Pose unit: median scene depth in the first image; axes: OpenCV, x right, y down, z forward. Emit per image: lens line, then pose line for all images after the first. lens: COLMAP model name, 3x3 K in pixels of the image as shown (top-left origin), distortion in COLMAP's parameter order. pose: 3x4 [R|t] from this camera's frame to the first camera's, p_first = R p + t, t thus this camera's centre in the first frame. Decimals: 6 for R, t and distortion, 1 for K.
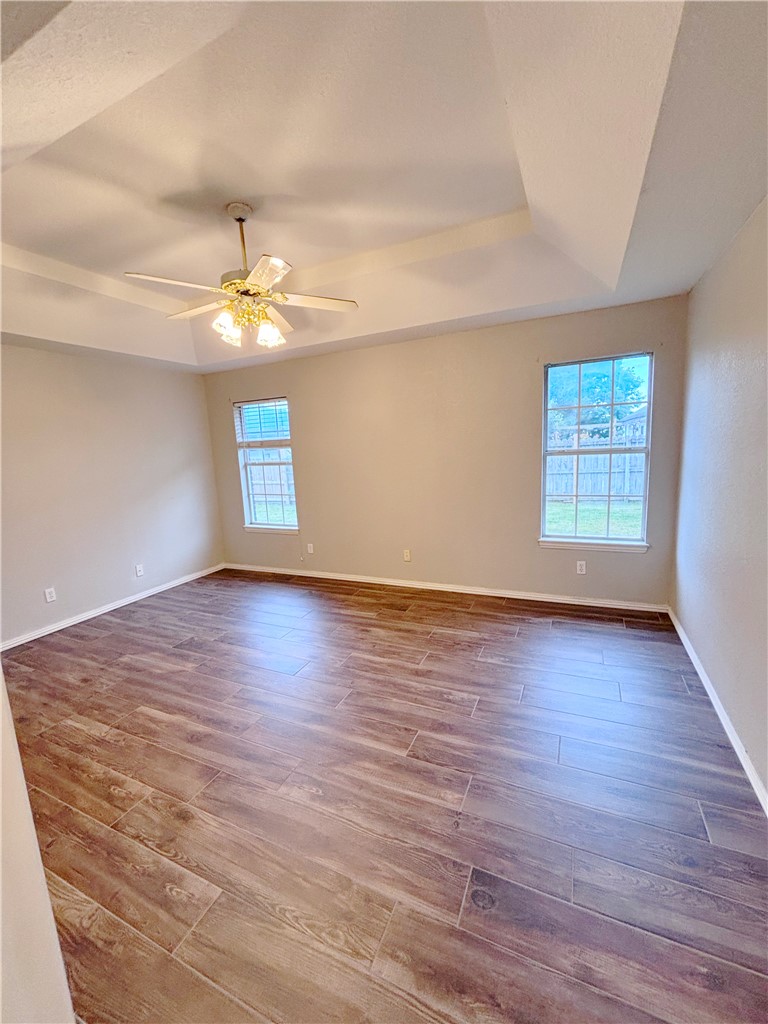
lens RADIAL K [[416.3, 0, 392.1], [0, 416.3, 513.7], [0, 0, 1]] dist [0.003117, -0.002388]
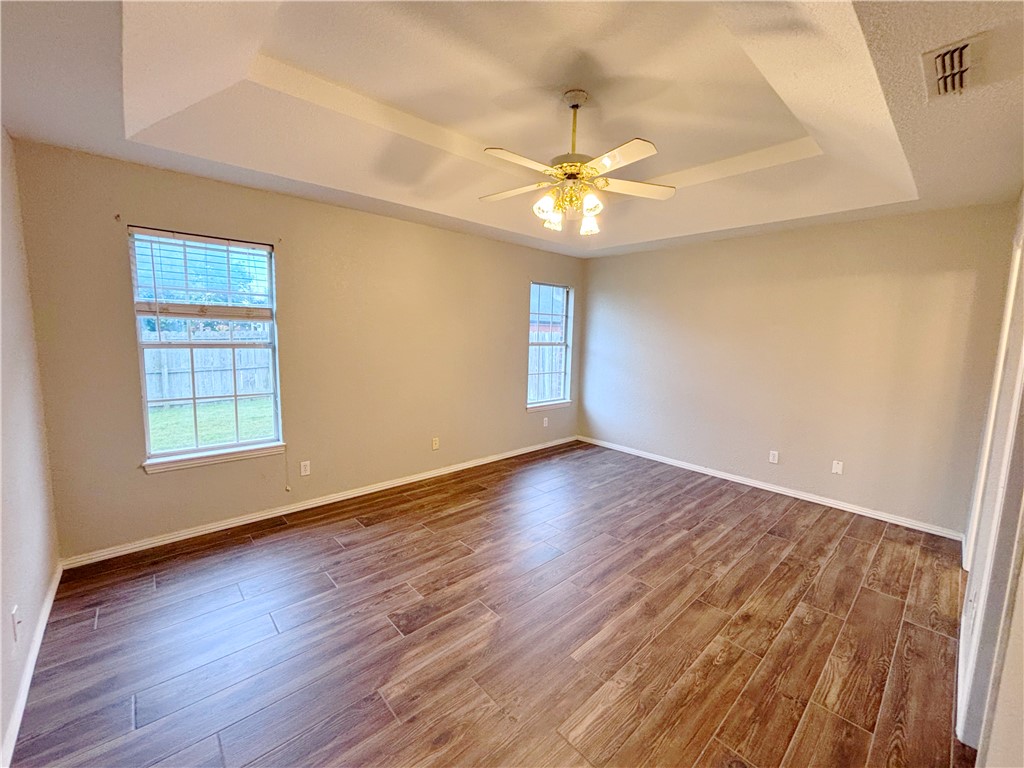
lens RADIAL K [[416.3, 0, 510.8], [0, 416.3, 381.8], [0, 0, 1]] dist [0.003117, -0.002388]
pose [[0.386395, -0.049749, 0.920991, -1.086727], [0.109893, 0.993914, 0.007584, -0.042776], [-0.915763, 0.098280, 0.389510, 0.621635]]
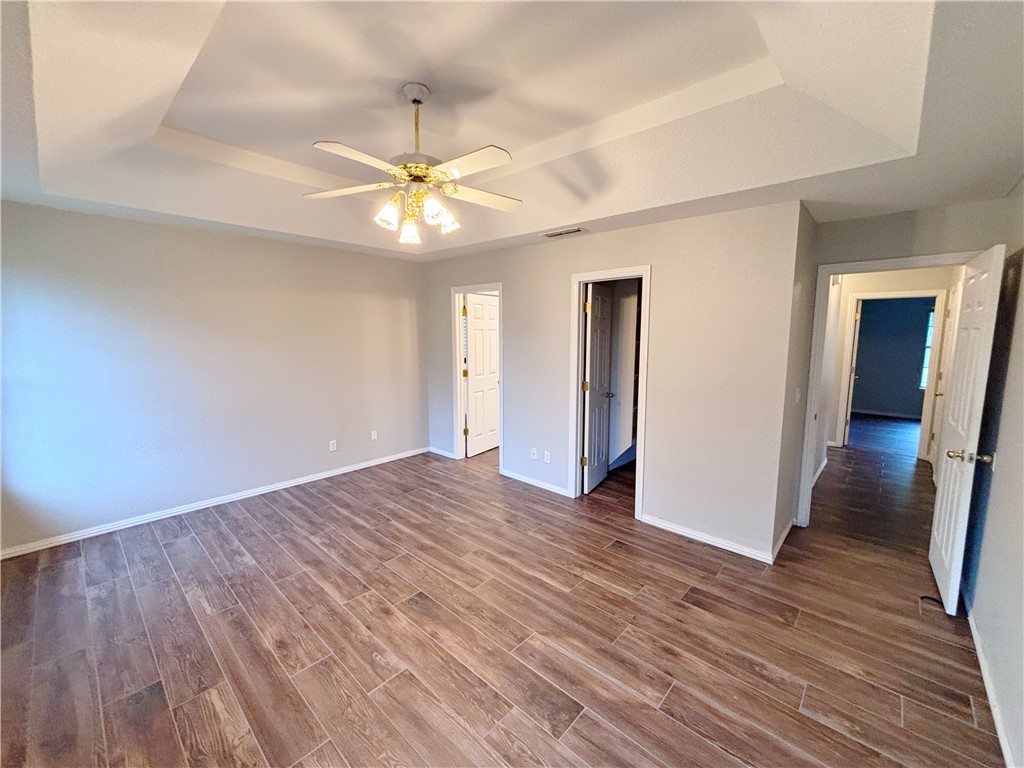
lens RADIAL K [[416.3, 0, 516.1], [0, 416.3, 382.4], [0, 0, 1]] dist [0.003117, -0.002388]
pose [[-0.952003, 0.011188, 0.305885, -0.657722], [0.096489, 0.959350, 0.265211, -0.253479], [-0.290484, 0.281996, -0.914384, 1.499987]]
